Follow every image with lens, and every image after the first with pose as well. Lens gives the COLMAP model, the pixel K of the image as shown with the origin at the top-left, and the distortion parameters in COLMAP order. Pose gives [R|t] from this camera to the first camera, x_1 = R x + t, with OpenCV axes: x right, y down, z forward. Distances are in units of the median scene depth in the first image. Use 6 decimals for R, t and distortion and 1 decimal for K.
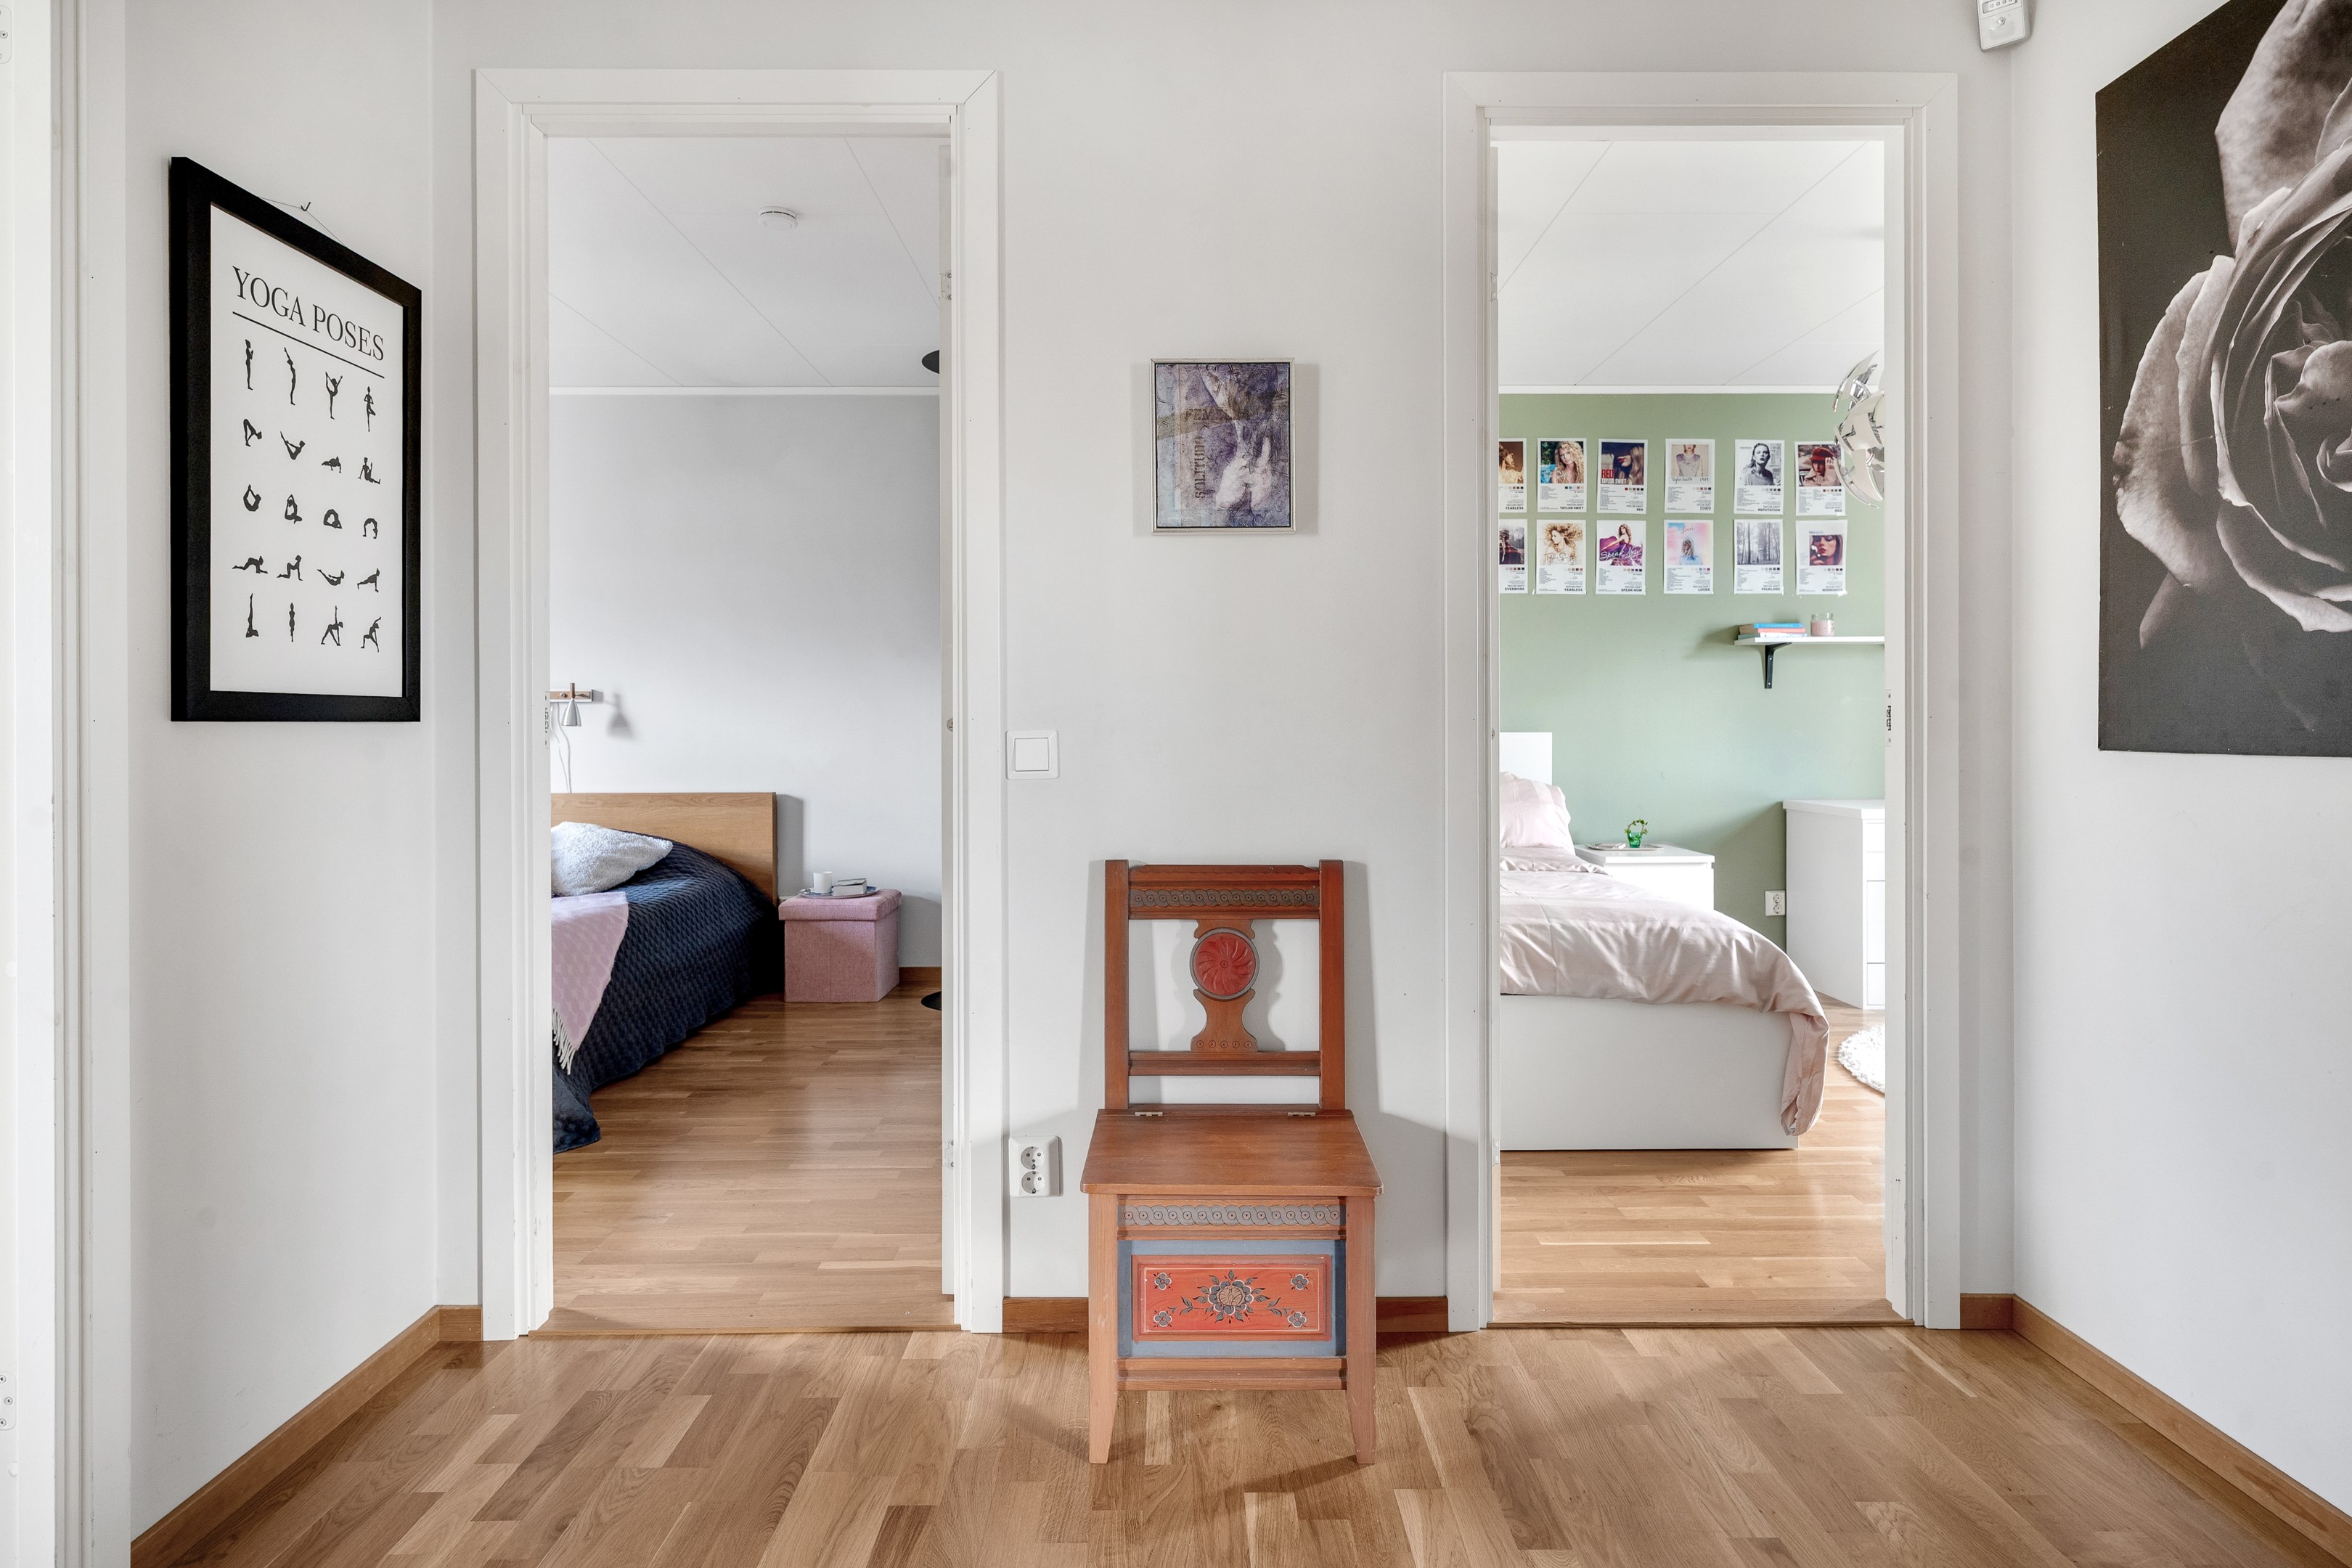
lens RADIAL K [[1280.0, 0, 1170.9], [0, 1280.0, 734.2], [0, 0, 1]] dist [-0.000359, 0.000031]
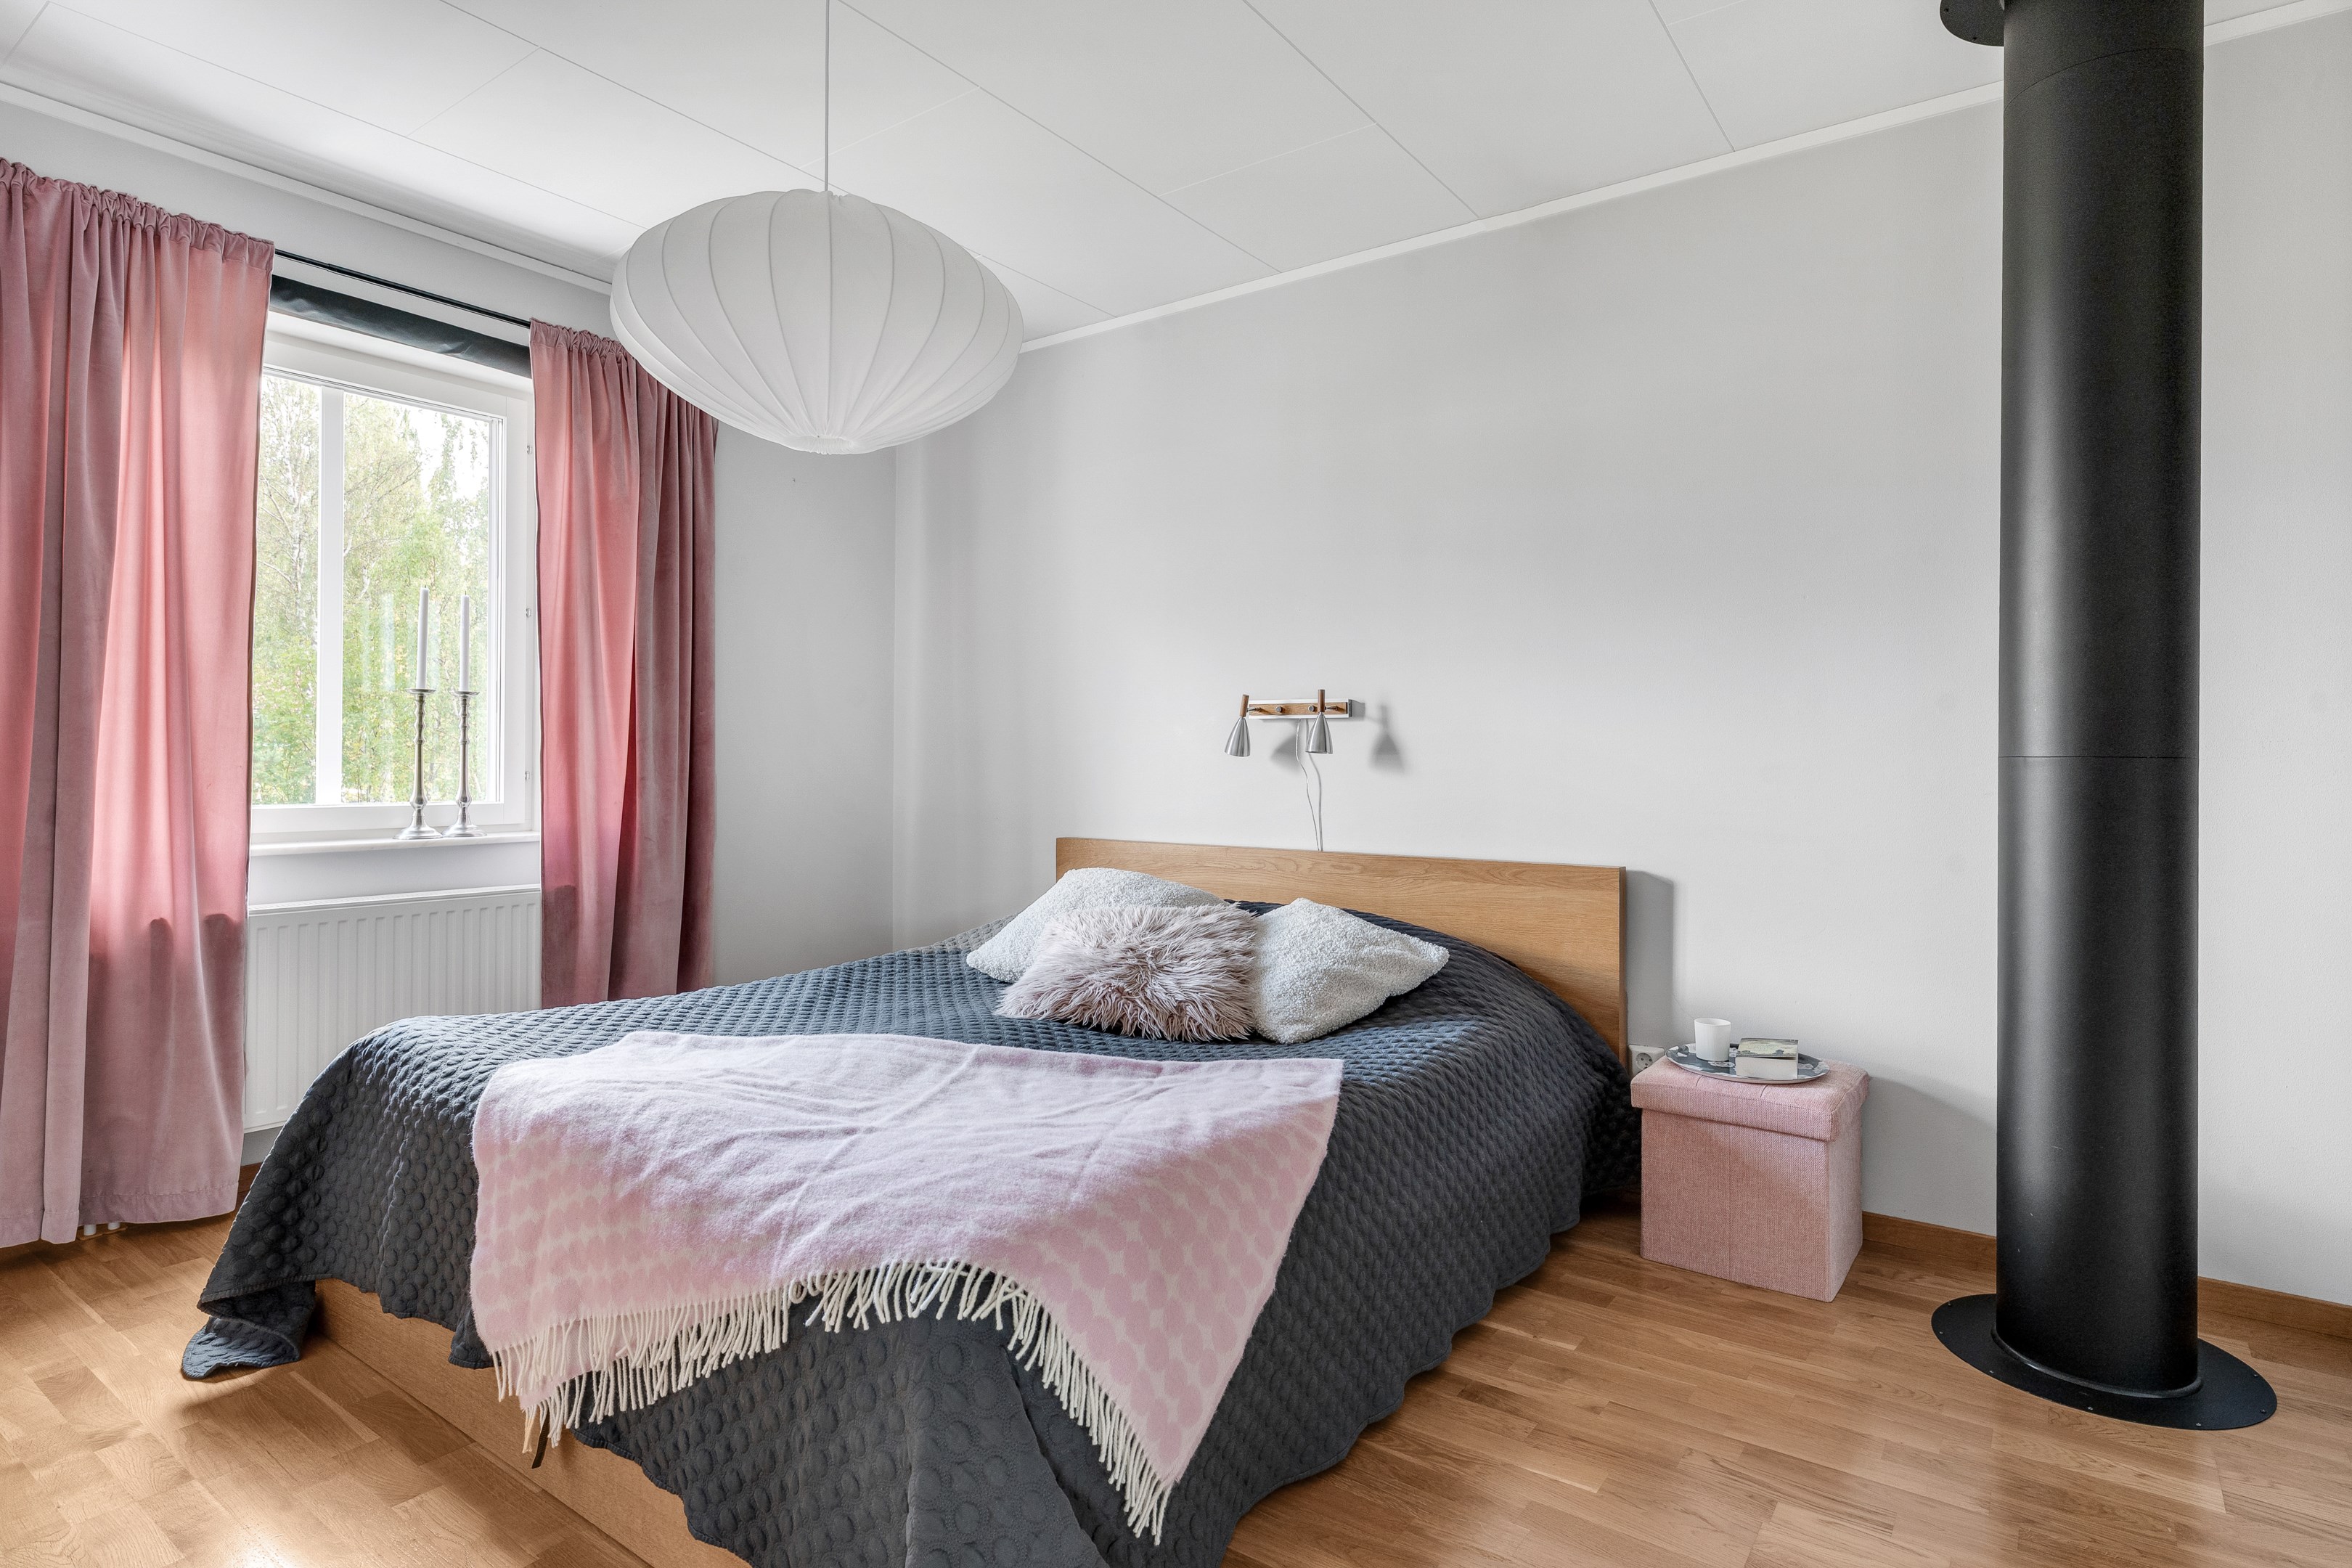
lens RADIAL K [[1280.0, 0, 1163.8], [0, 1280.0, 768.9], [0, 0, 1]] dist [-0.000359, 0.000031]
pose [[0.804385, 0.007161, -0.594065, -0.140122], [-0.007254, 0.999971, 0.002233, 0.001076], [0.594064, 0.002513, 0.804414, 0.431552]]
